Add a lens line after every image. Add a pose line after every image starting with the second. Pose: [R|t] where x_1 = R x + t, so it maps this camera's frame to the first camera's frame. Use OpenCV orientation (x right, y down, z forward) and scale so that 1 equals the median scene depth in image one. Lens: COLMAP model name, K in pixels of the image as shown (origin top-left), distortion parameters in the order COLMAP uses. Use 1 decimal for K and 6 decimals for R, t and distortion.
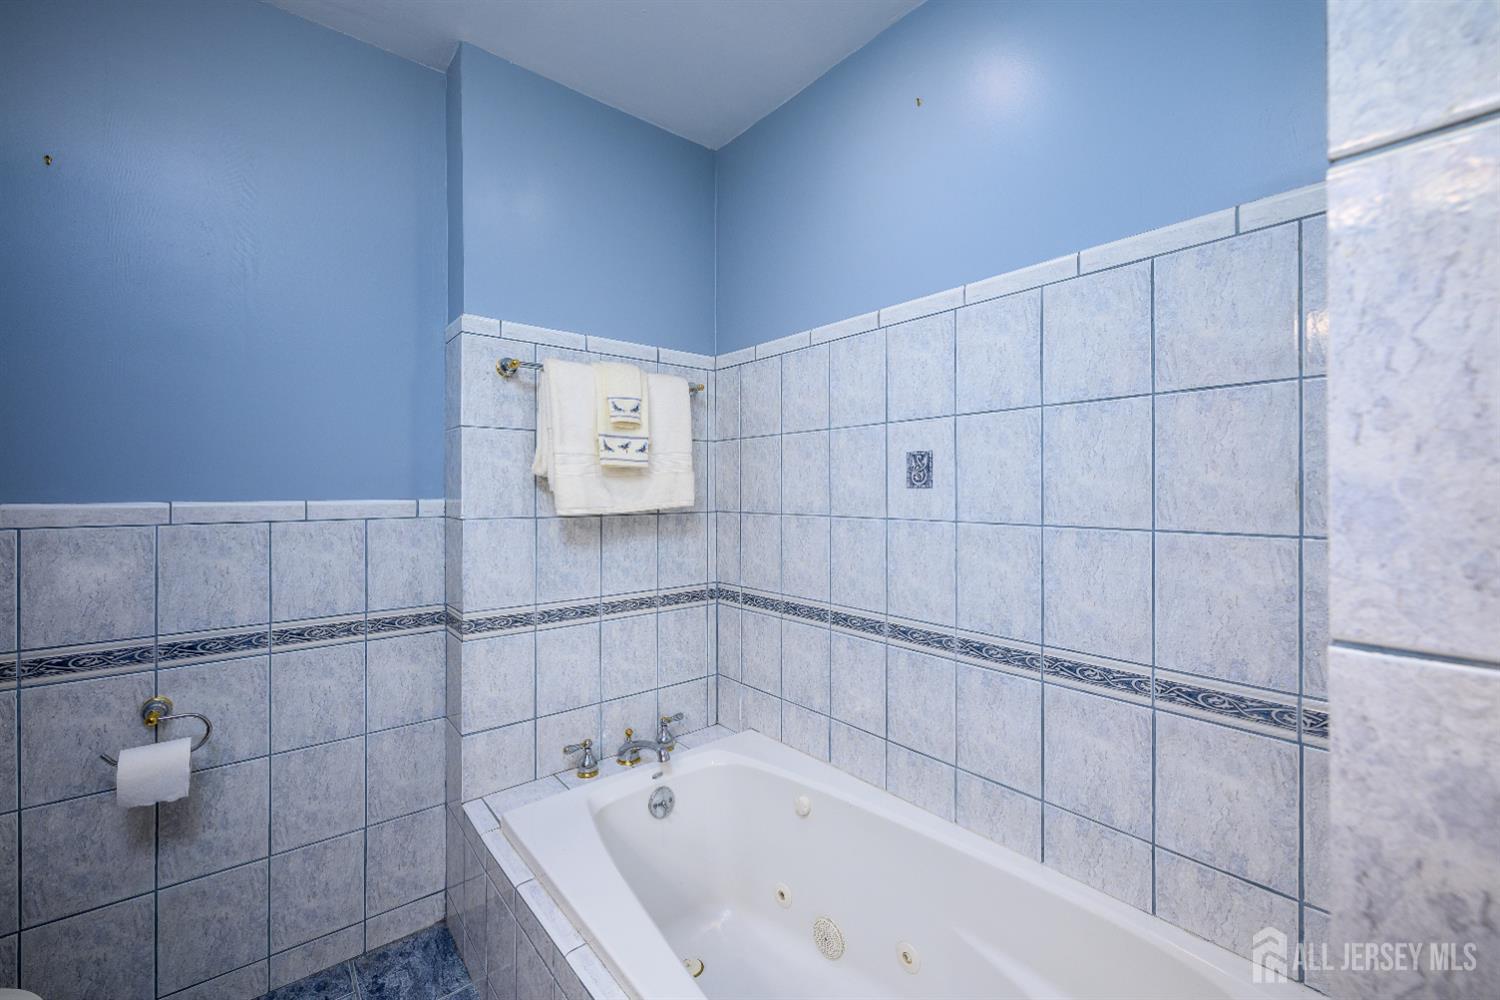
lens RADIAL K [[600.1, 0, 750.1], [0, 600.1, 493.1], [0, 0, 1]] dist [0.000889, 0.000253]
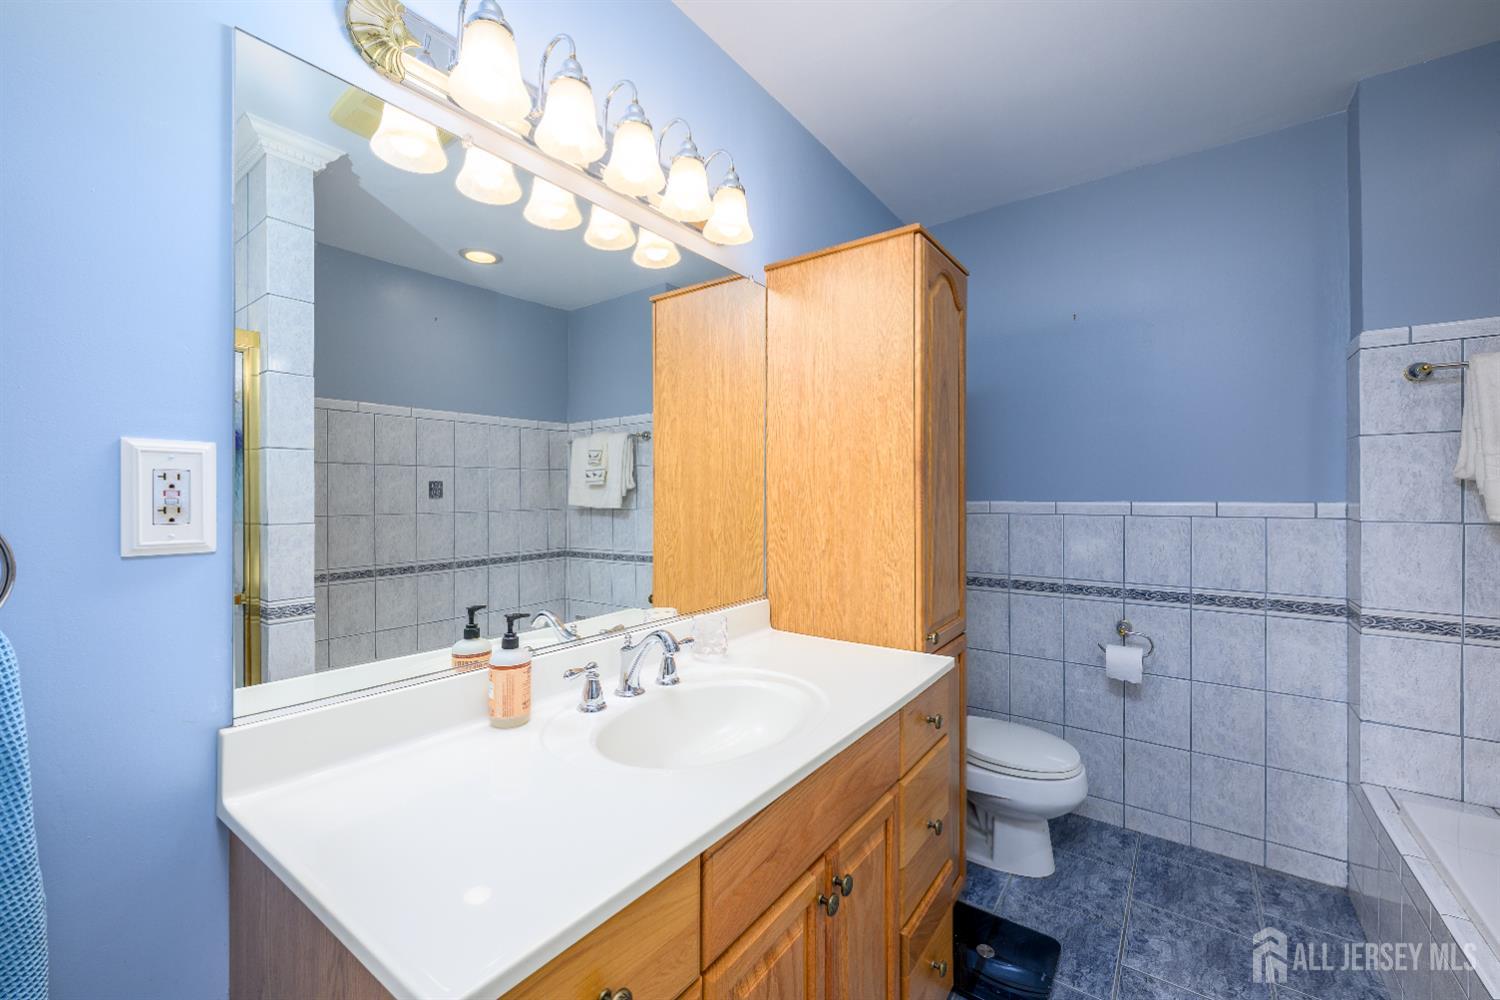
lens RADIAL K [[600.1, 0, 750.1], [0, 600.1, 493.1], [0, 0, 1]] dist [0.000889, 0.000253]
pose [[0.239041, -0.001212, -0.971009, 0.306780], [-0.001548, 0.999997, -0.001630, -0.003706], [0.971008, 0.001893, 0.239039, -0.327296]]
